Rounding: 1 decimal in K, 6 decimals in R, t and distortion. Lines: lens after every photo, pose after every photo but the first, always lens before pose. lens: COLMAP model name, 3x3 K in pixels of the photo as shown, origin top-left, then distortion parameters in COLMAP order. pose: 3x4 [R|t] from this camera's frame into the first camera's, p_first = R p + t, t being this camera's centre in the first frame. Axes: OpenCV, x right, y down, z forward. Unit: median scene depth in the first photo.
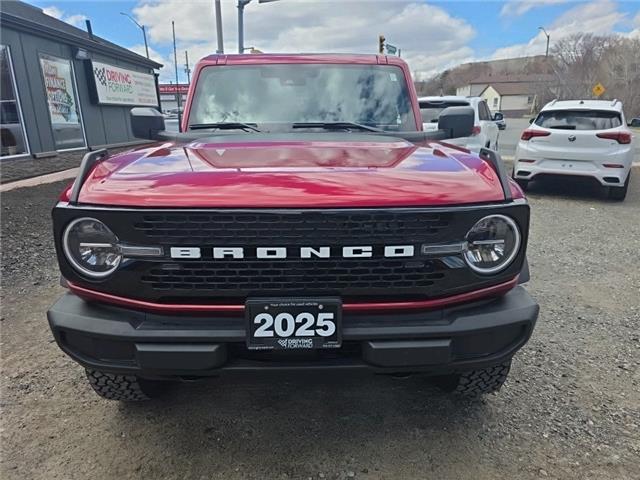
lens RADIAL K [[434.4, 0, 322.6], [0, 434.4, 239.3], [0, 0, 1]] dist [0.060801, -0.062855]
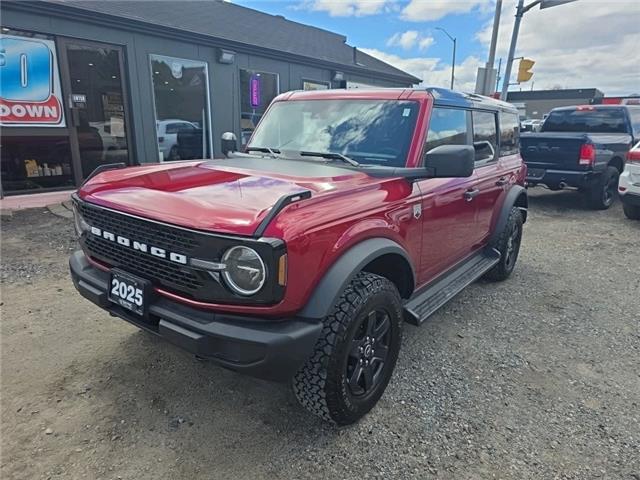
lens RADIAL K [[434.4, 0, 322.6], [0, 434.4, 239.3], [0, 0, 1]] dist [0.060801, -0.062855]
pose [[0.792482, 0.184441, -0.581338, 1.294806], [-0.193031, 0.980028, 0.047792, -0.178619], [0.578542, 0.074342, 0.812257, 0.157830]]
